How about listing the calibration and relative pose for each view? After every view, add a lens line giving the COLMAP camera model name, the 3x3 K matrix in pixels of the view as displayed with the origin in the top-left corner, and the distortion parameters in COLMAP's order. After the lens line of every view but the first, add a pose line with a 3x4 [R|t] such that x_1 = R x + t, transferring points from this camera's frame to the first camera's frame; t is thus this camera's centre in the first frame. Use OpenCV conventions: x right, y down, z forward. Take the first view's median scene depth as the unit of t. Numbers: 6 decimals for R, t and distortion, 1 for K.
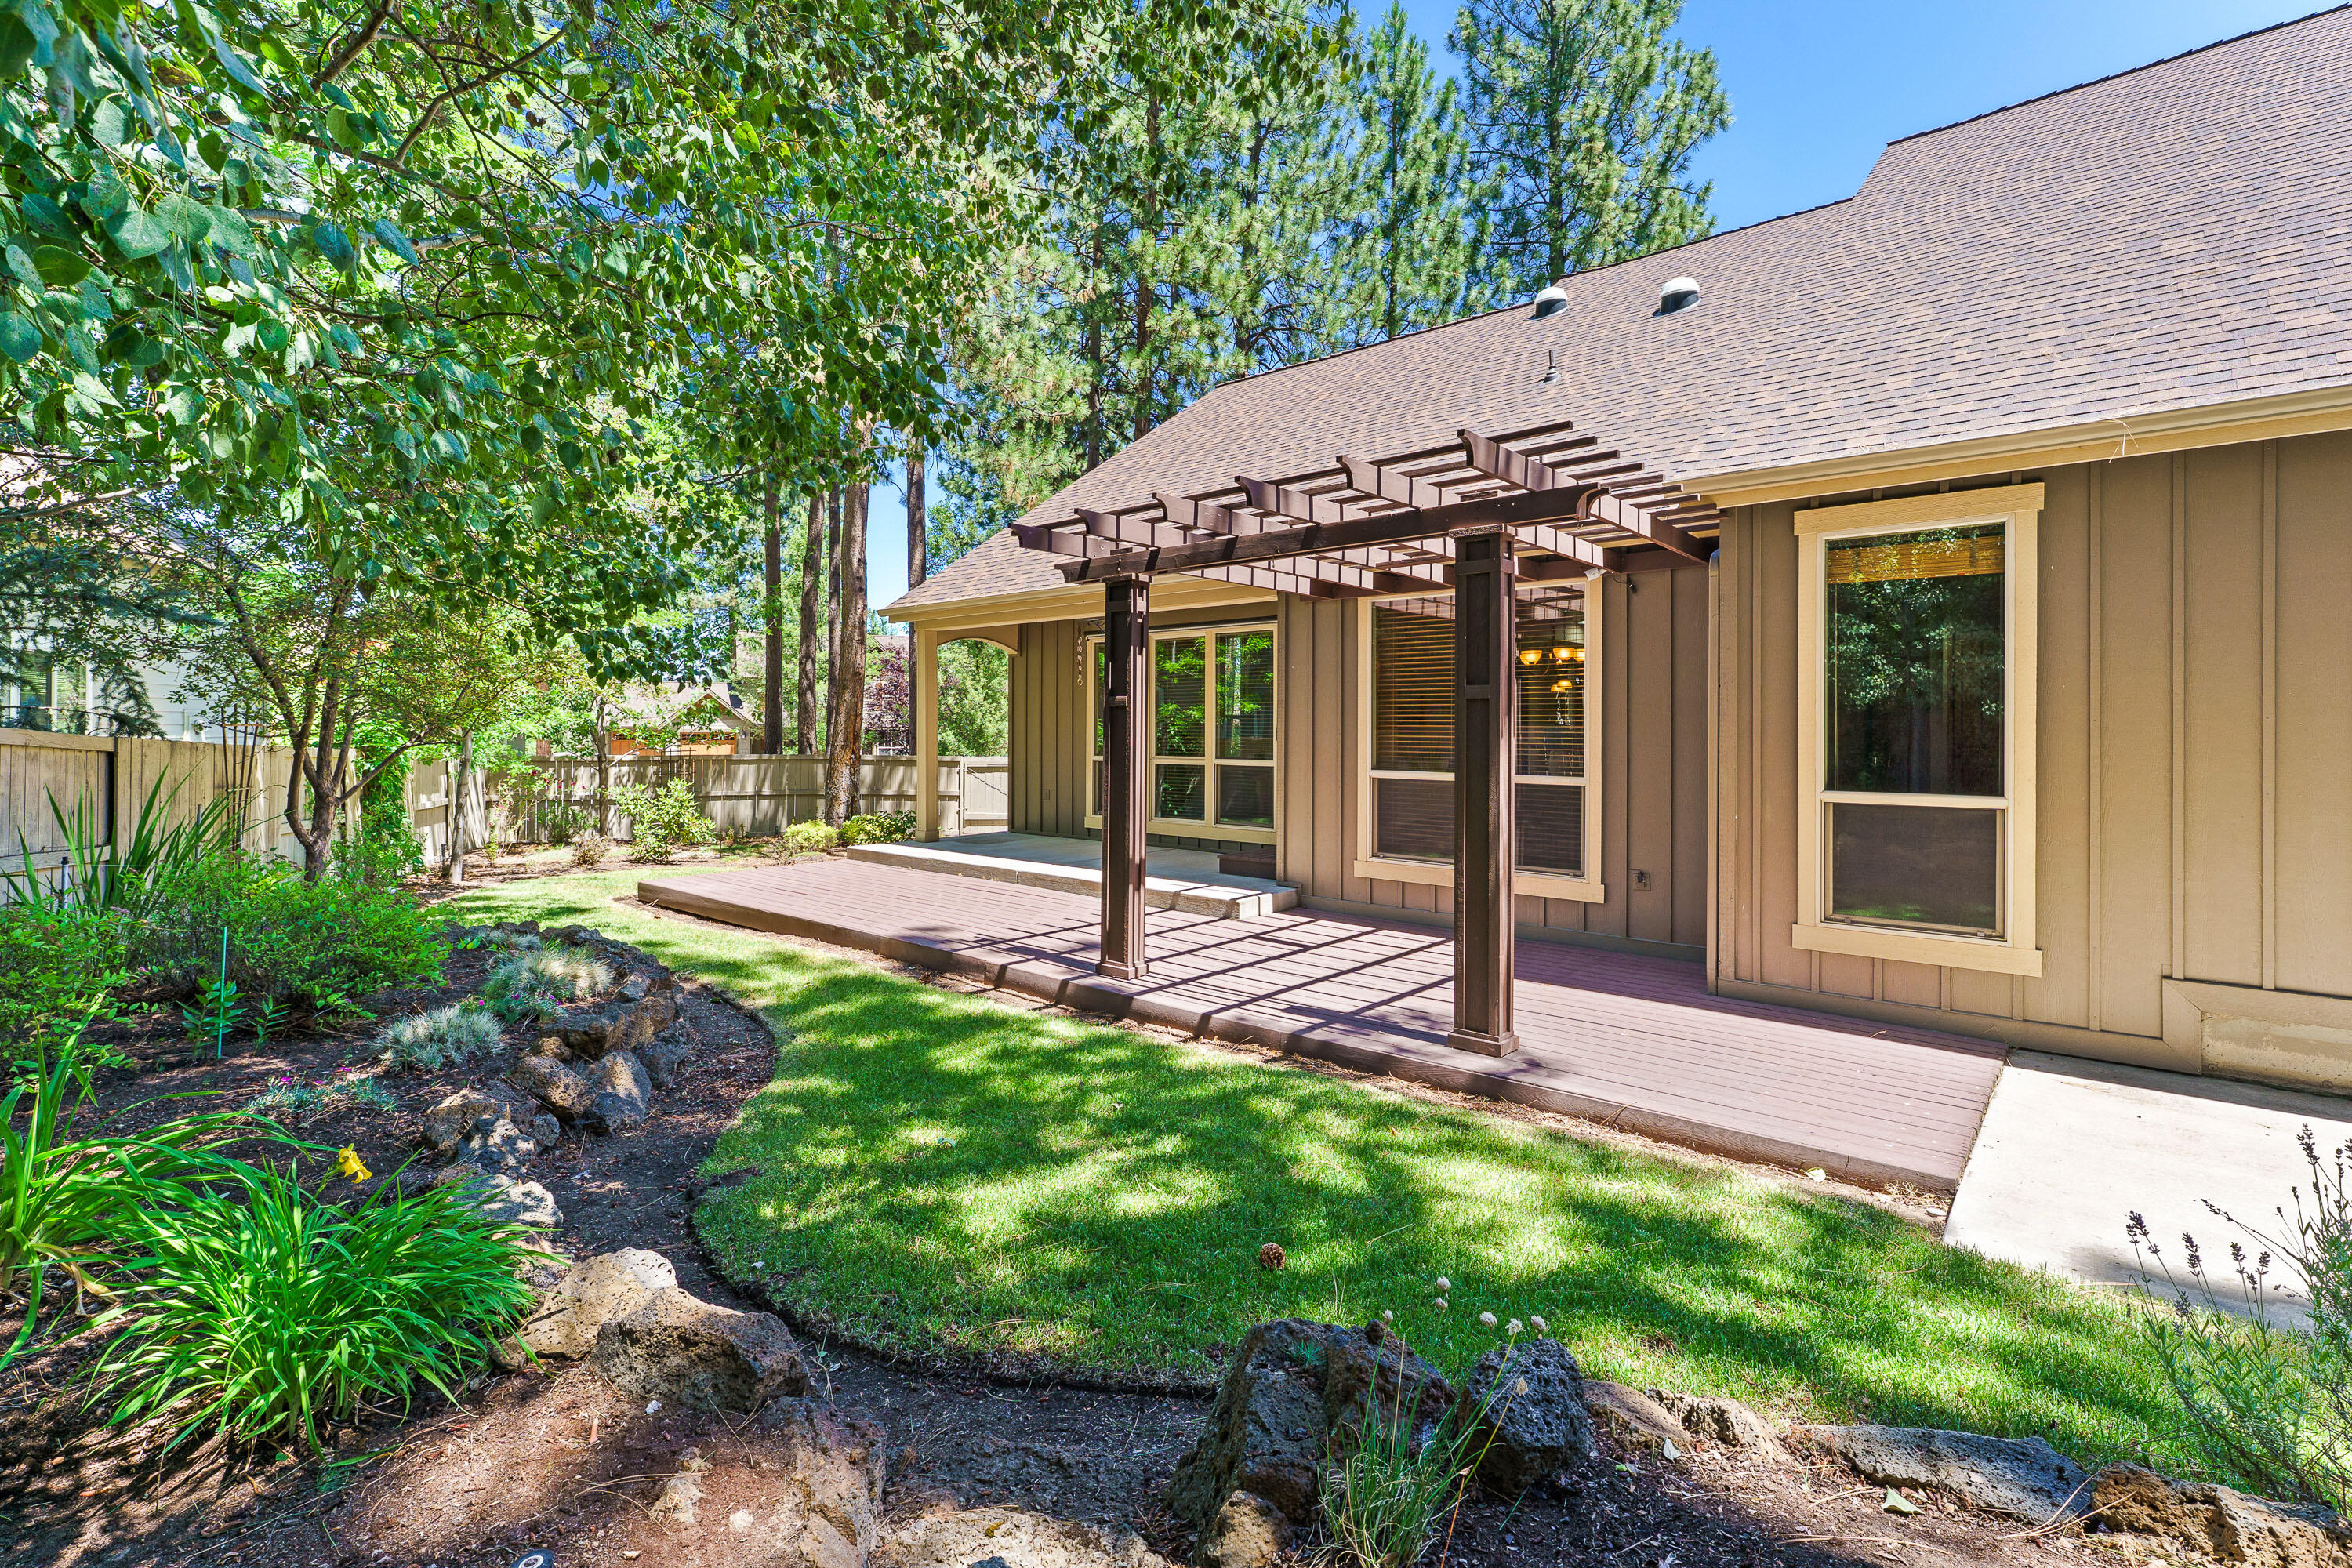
lens RADIAL K [[1020.4, 0, 1176.8], [0, 1020.4, 820.9], [0, 0, 1]] dist [0.002291, 0.000577]
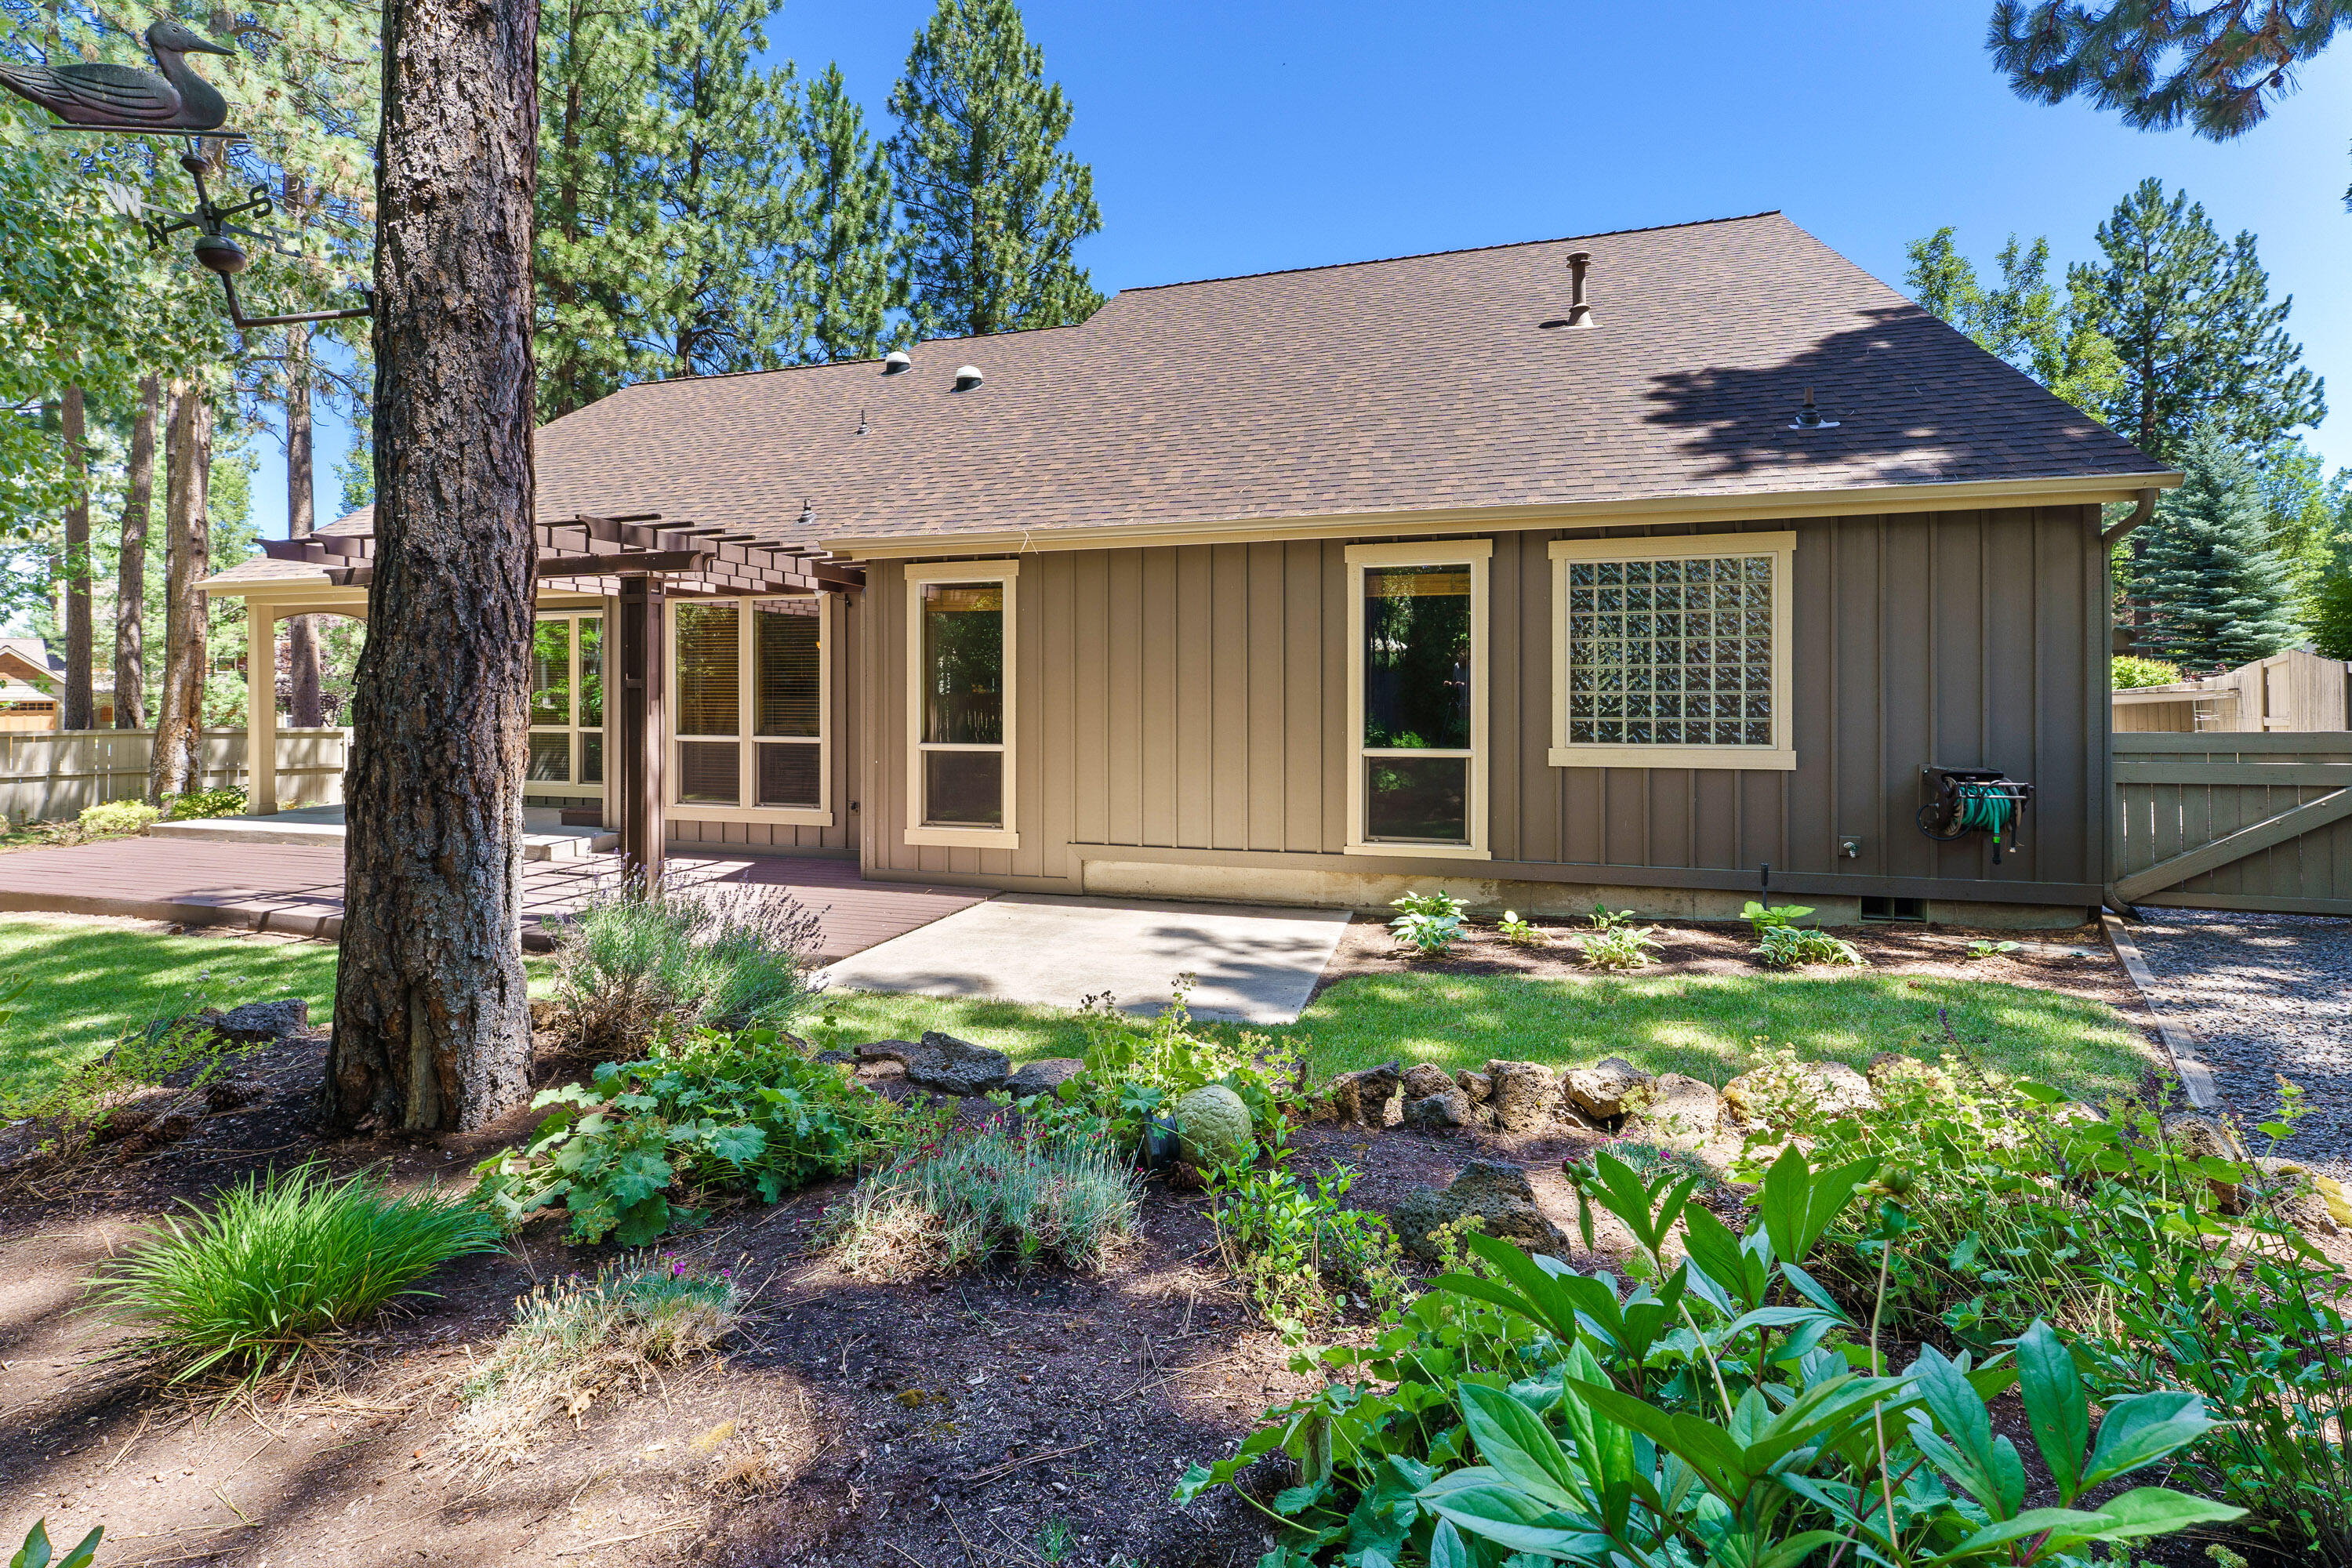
lens RADIAL K [[964.3, 0, 1172.0], [0, 964.3, 741.1], [0, 0, 1]] dist [-0.002641, 0.000011]
pose [[0.904238, -0.028400, 0.426083, 0.111696], [0.043039, 0.998766, -0.024767, 0.006795], [-0.424854, 0.040734, 0.904345, -0.163134]]
